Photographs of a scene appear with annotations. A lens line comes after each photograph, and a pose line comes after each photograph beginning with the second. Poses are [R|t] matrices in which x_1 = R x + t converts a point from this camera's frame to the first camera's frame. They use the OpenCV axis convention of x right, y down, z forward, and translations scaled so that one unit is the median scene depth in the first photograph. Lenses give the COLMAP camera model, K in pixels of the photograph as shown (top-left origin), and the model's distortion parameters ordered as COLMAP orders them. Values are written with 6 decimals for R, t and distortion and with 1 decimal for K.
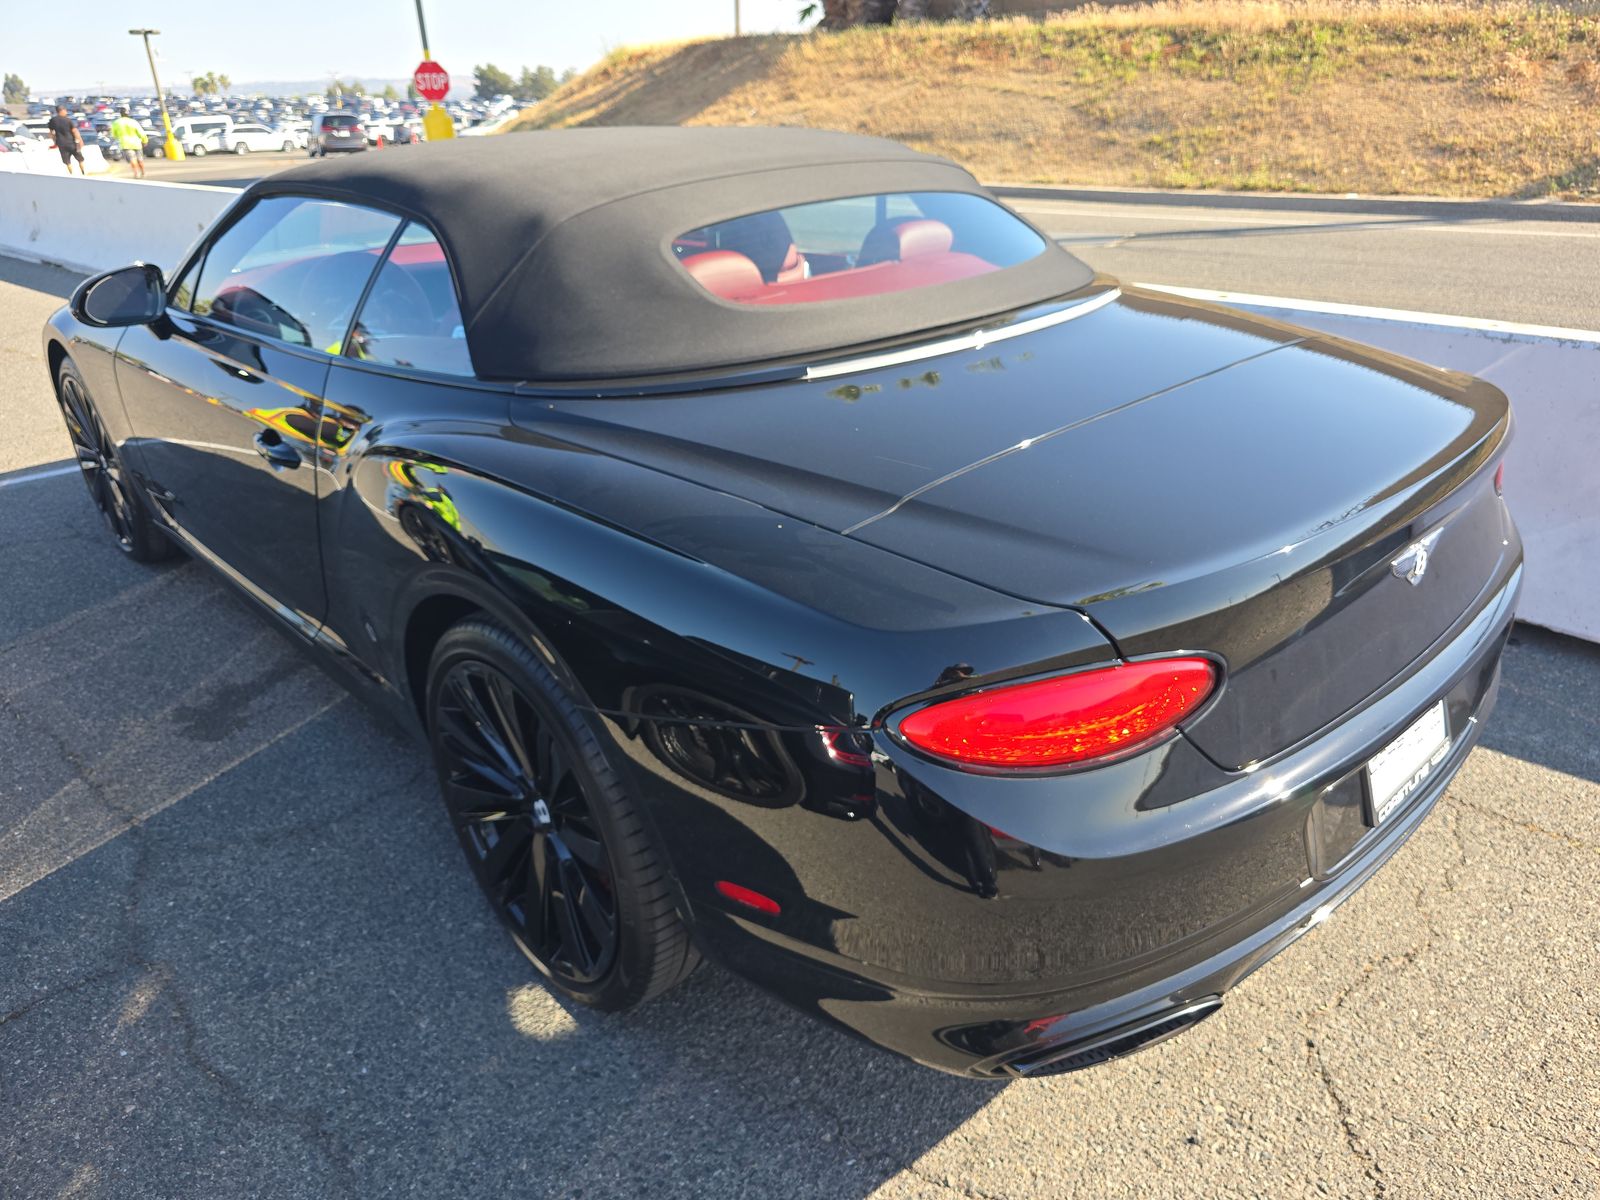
lens RADIAL K [[1190.9, 0, 800.0], [0, 1190.9, 600.0], [0, 0, 1]] dist [0.004143, 0.003615]
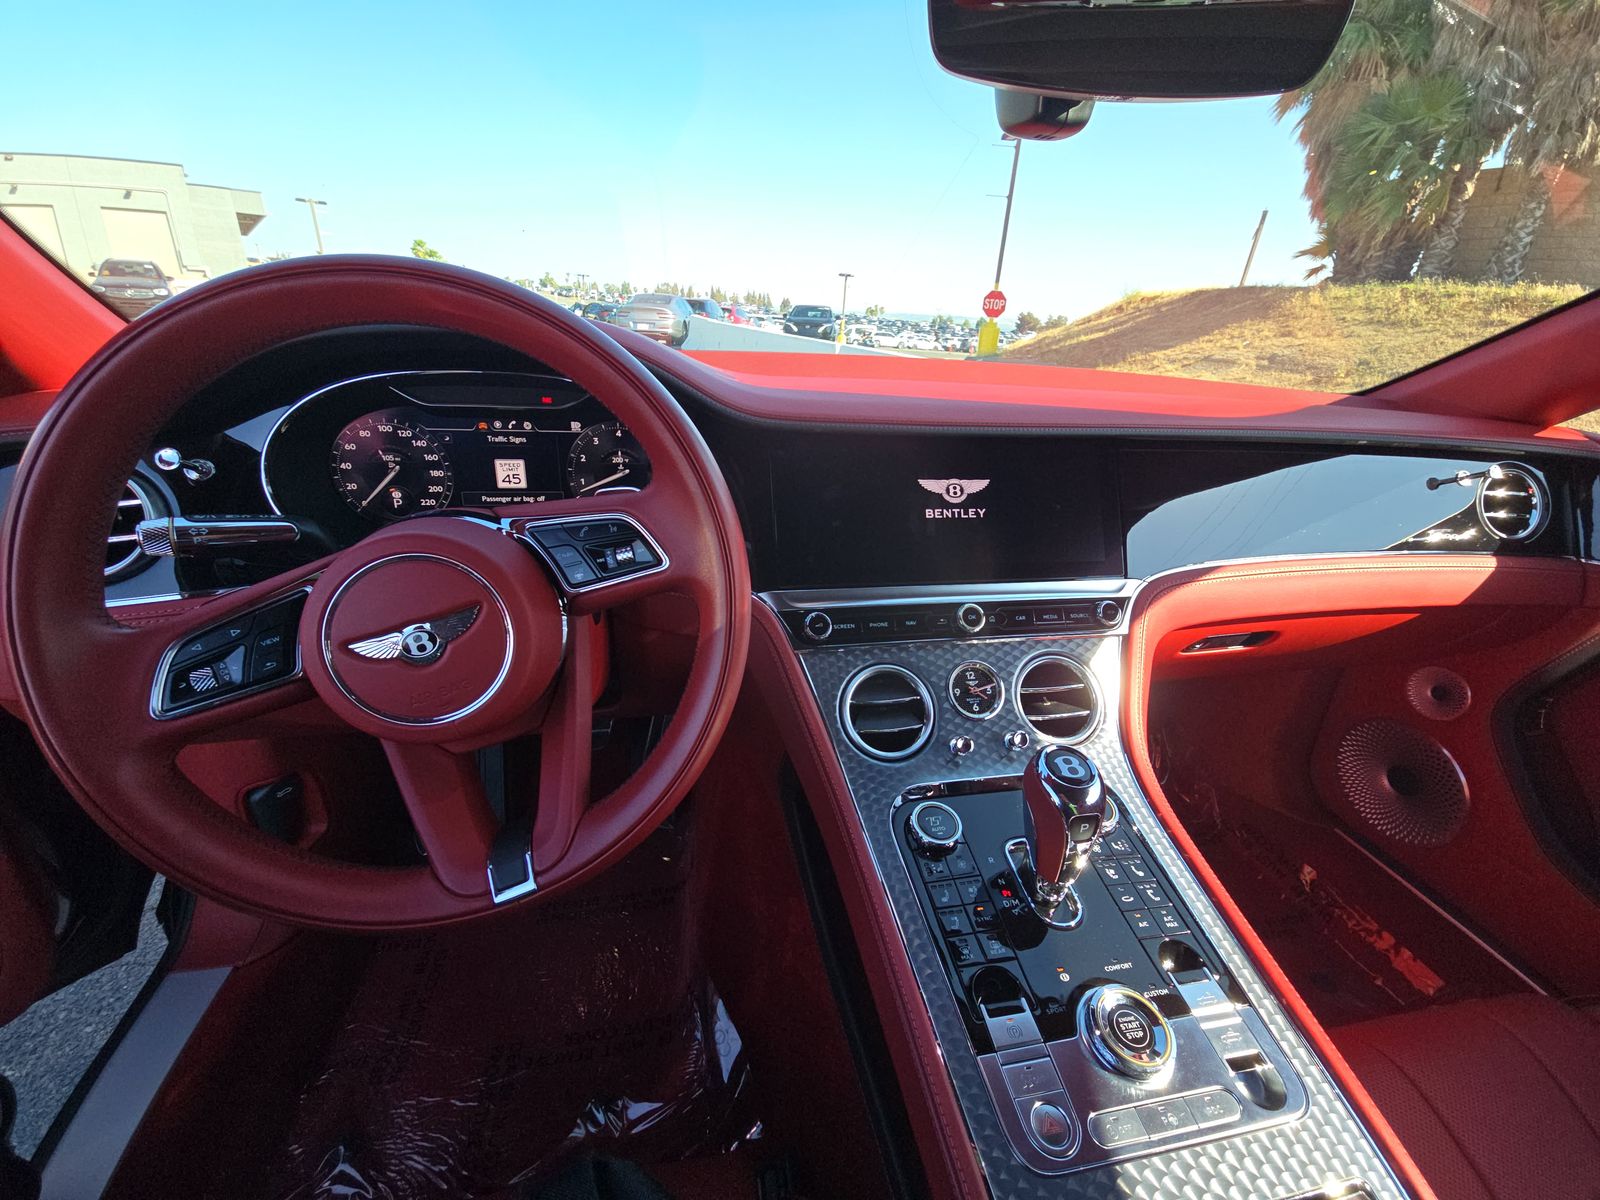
lens RADIAL K [[641.6, 0, 800.0], [0, 641.6, 600.0], [0, 0, 1]] dist [0.048272, -0.028060]
pose [[0.852894, 0.285721, -0.436962, -0.058012], [-0.291668, 0.954931, 0.055113, -0.056550], [0.433015, 0.080442, 0.897790, 0.206014]]
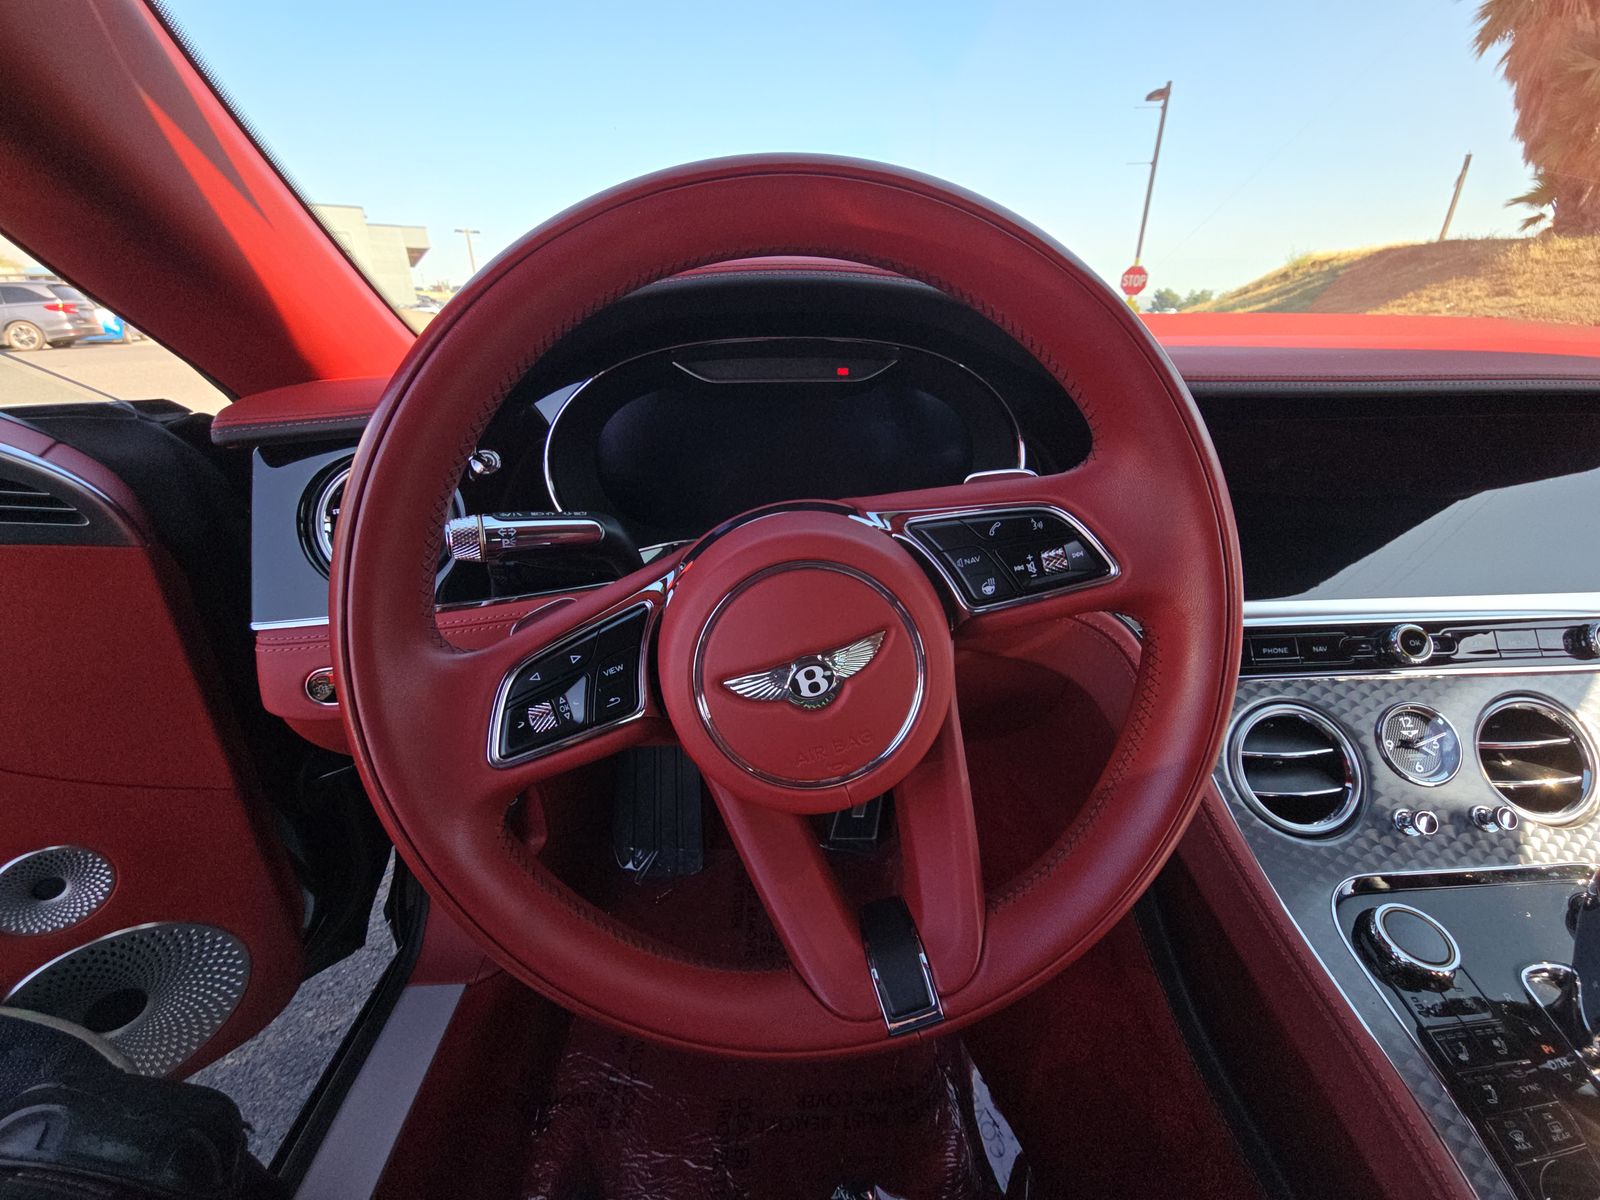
lens RADIAL K [[641.6, 0, 800.0], [0, 641.6, 600.0], [0, 0, 1]] dist [0.048272, -0.028060]
pose [[0.767199, 0.293435, -0.570352, -0.070958], [-0.286093, 0.952413, 0.105165, -0.053457], [0.574070, 0.082491, 0.814640, 0.206926]]
